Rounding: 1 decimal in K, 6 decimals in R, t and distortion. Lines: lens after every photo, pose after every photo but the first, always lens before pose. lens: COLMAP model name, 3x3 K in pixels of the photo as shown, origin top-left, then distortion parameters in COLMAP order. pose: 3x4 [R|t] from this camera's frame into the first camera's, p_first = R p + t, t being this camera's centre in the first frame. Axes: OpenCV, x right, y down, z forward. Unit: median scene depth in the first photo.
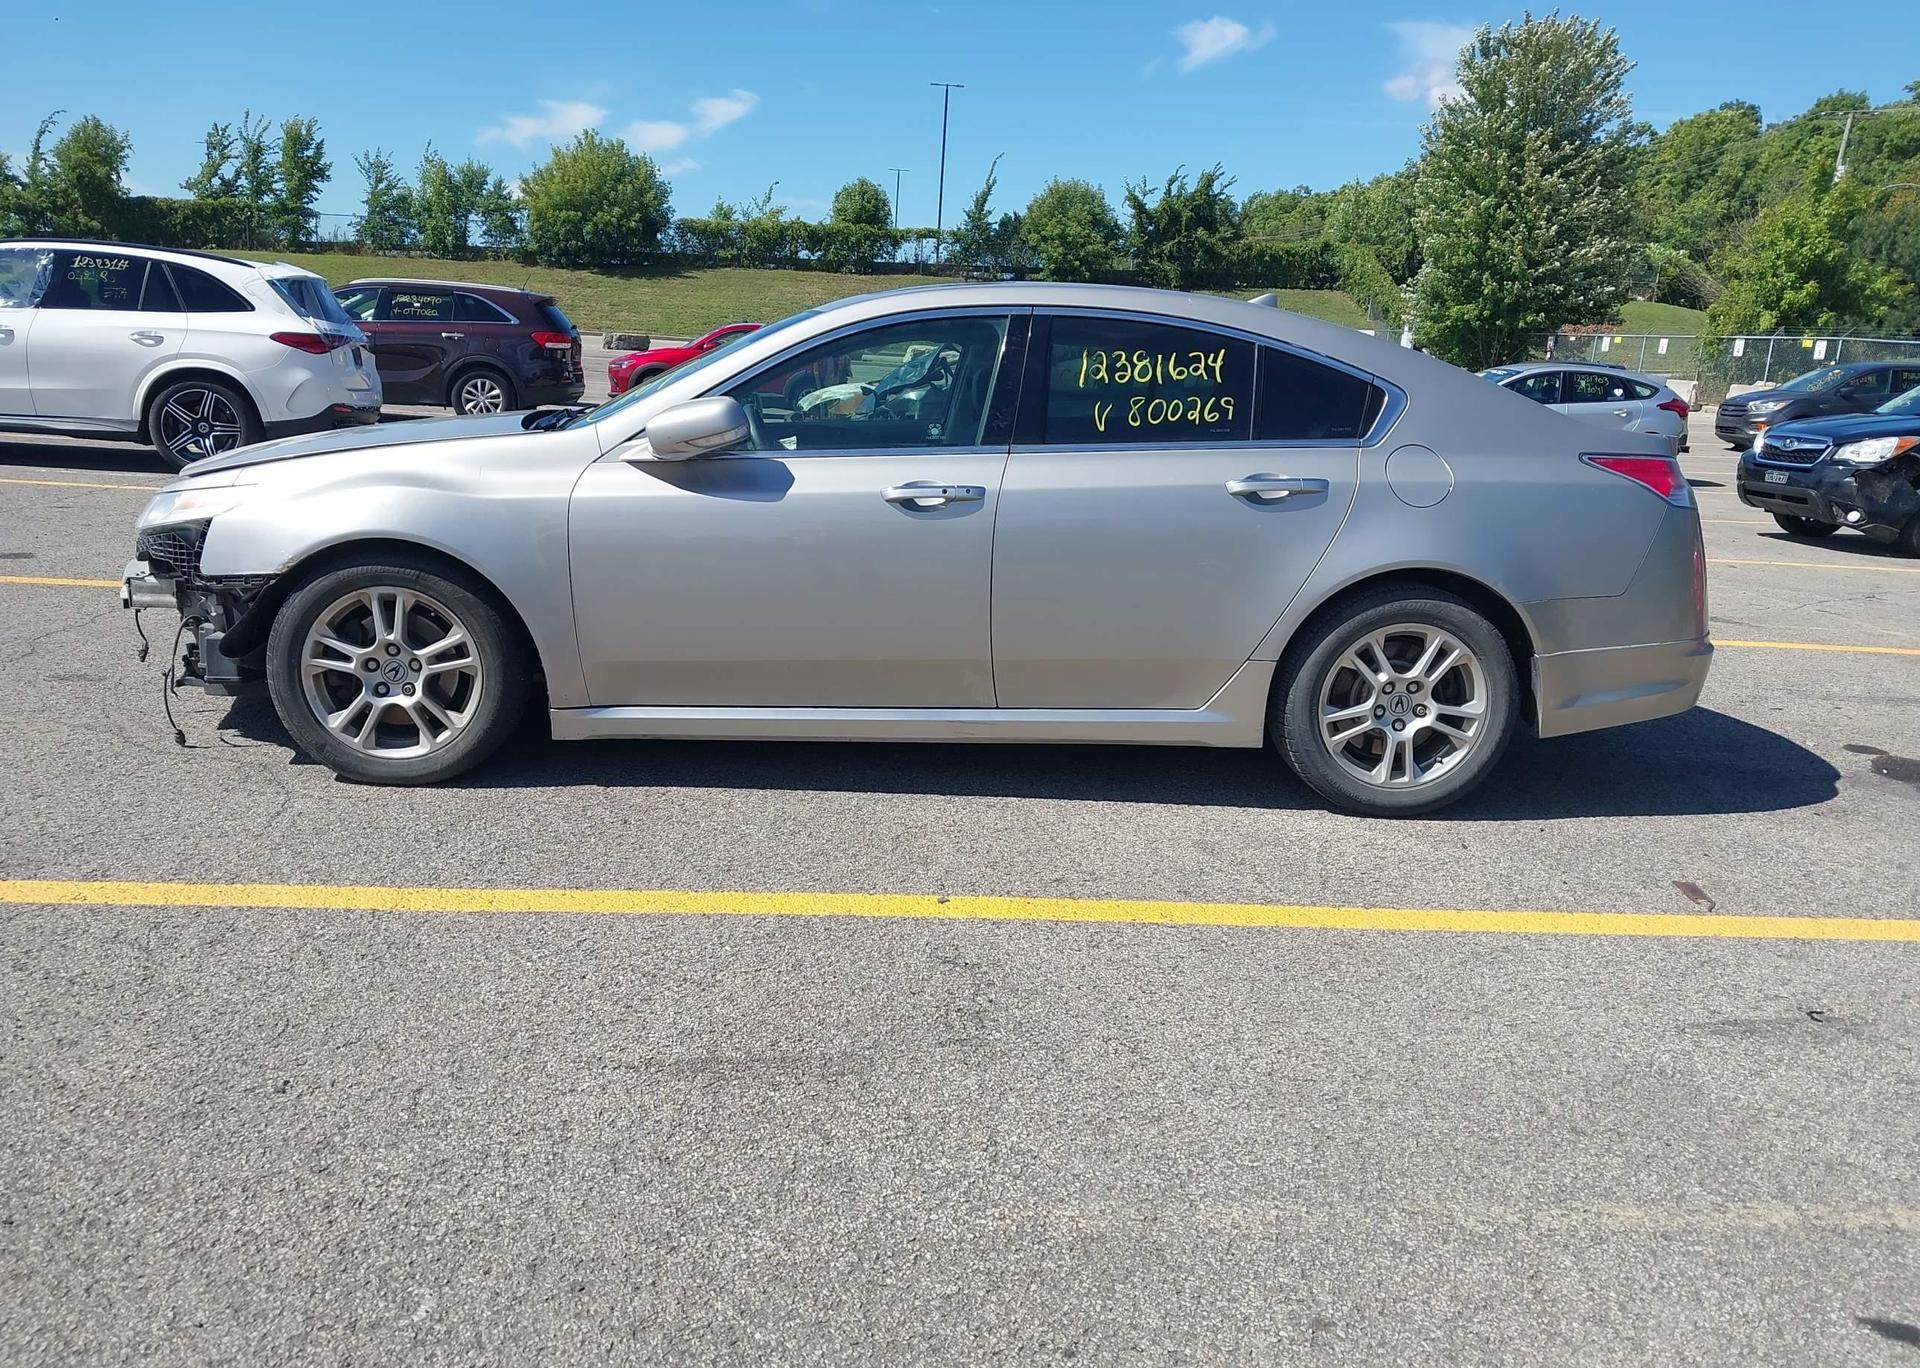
lens RADIAL K [[1599.1, 0, 952.3], [0, 1599.1, 689.6], [0, 0, 1]] dist [0.012184, -0.000378]
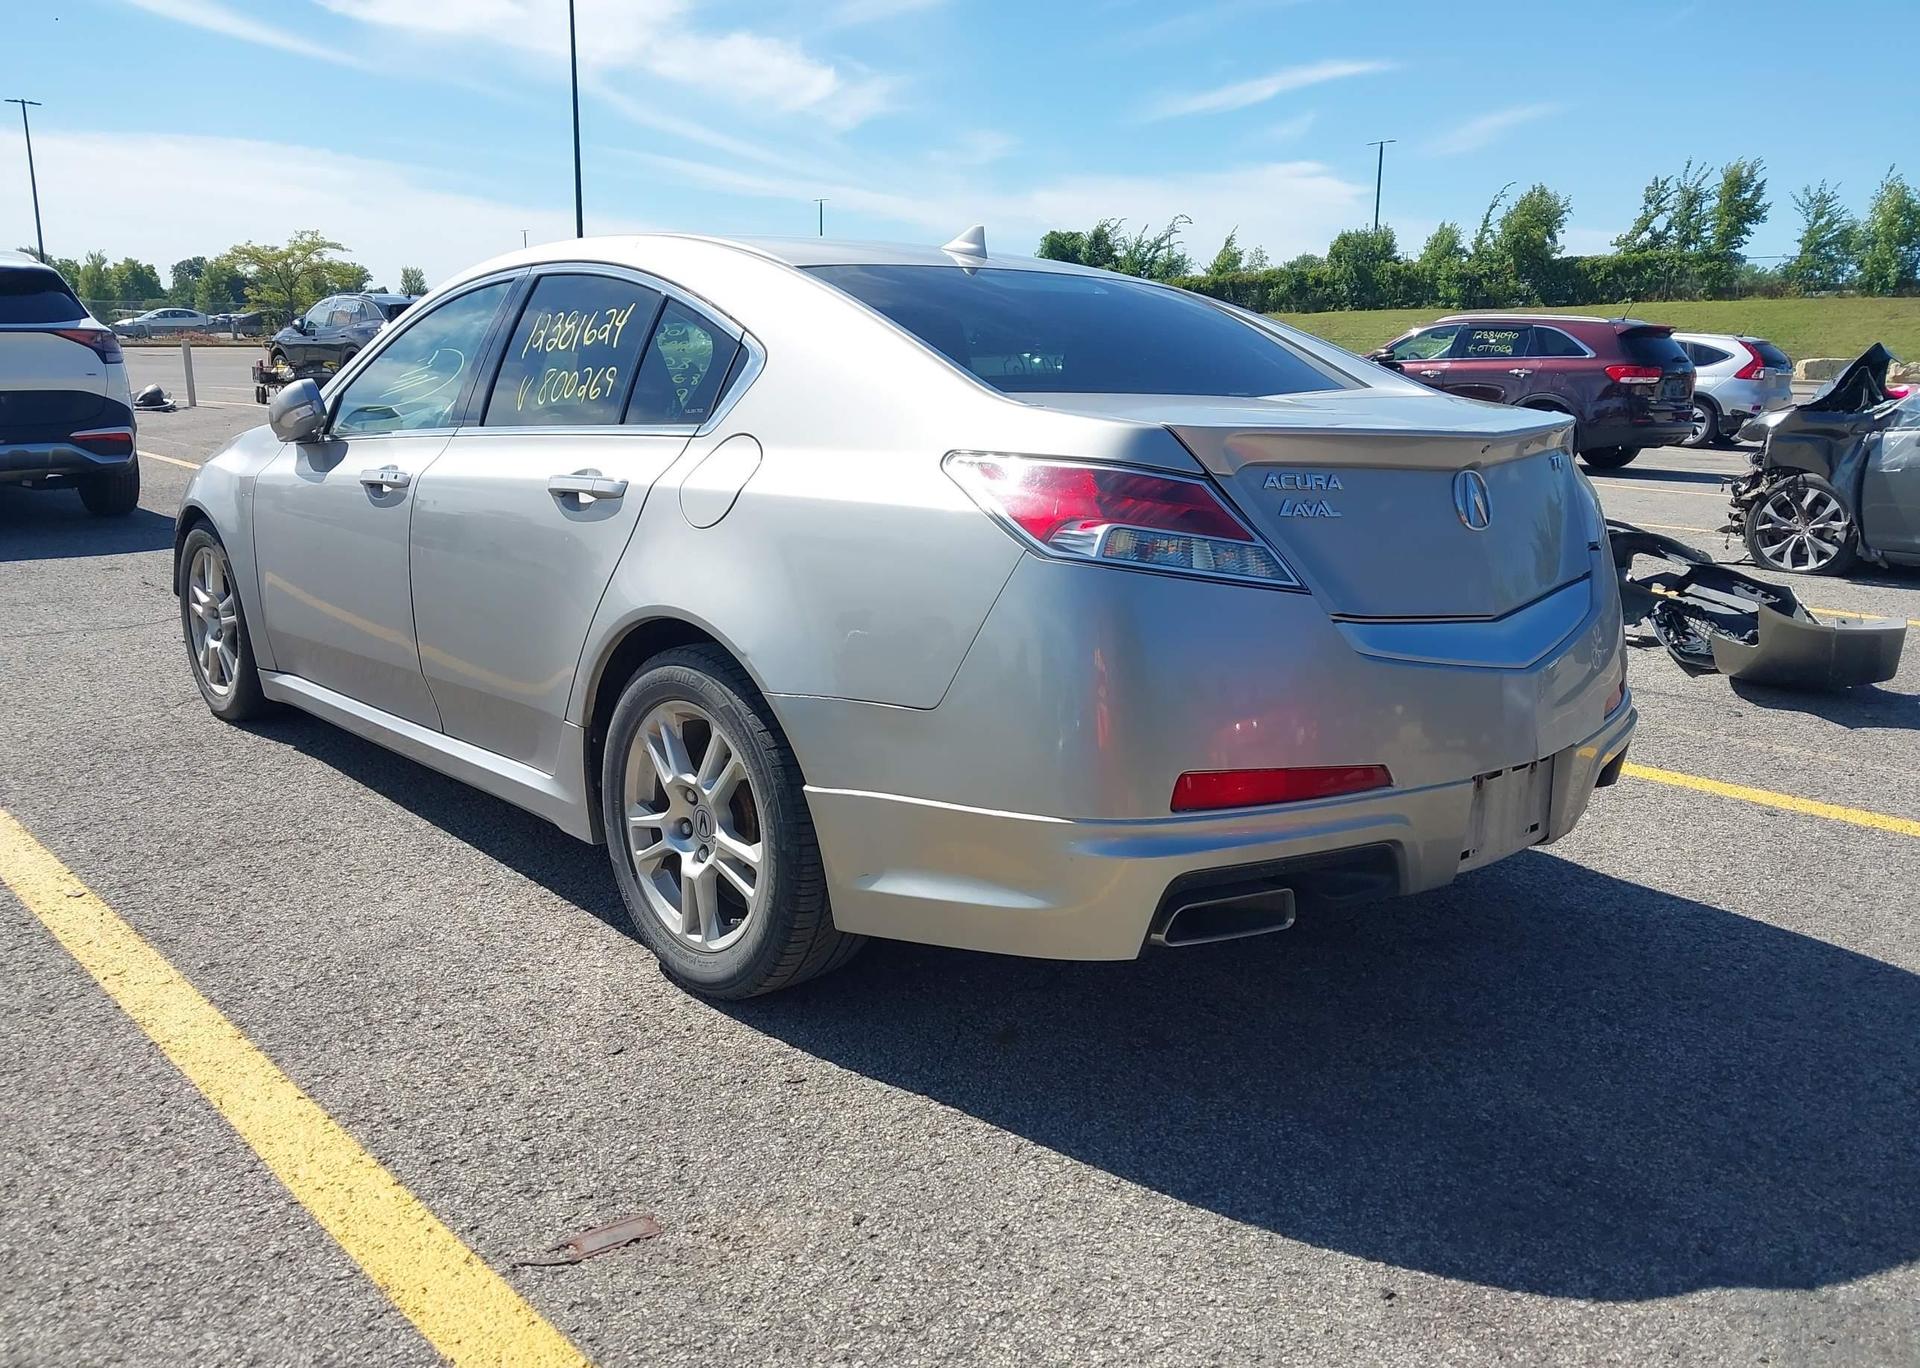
lens RADIAL K [[1599.1, 0, 952.3], [0, 1599.1, 689.6], [0, 0, 1]] dist [0.012184, -0.000378]
pose [[0.598558, 0.128075, -0.790775, 0.108370], [-0.157814, 0.986644, 0.040345, -0.011168], [0.785381, 0.100646, 0.610776, 0.085288]]
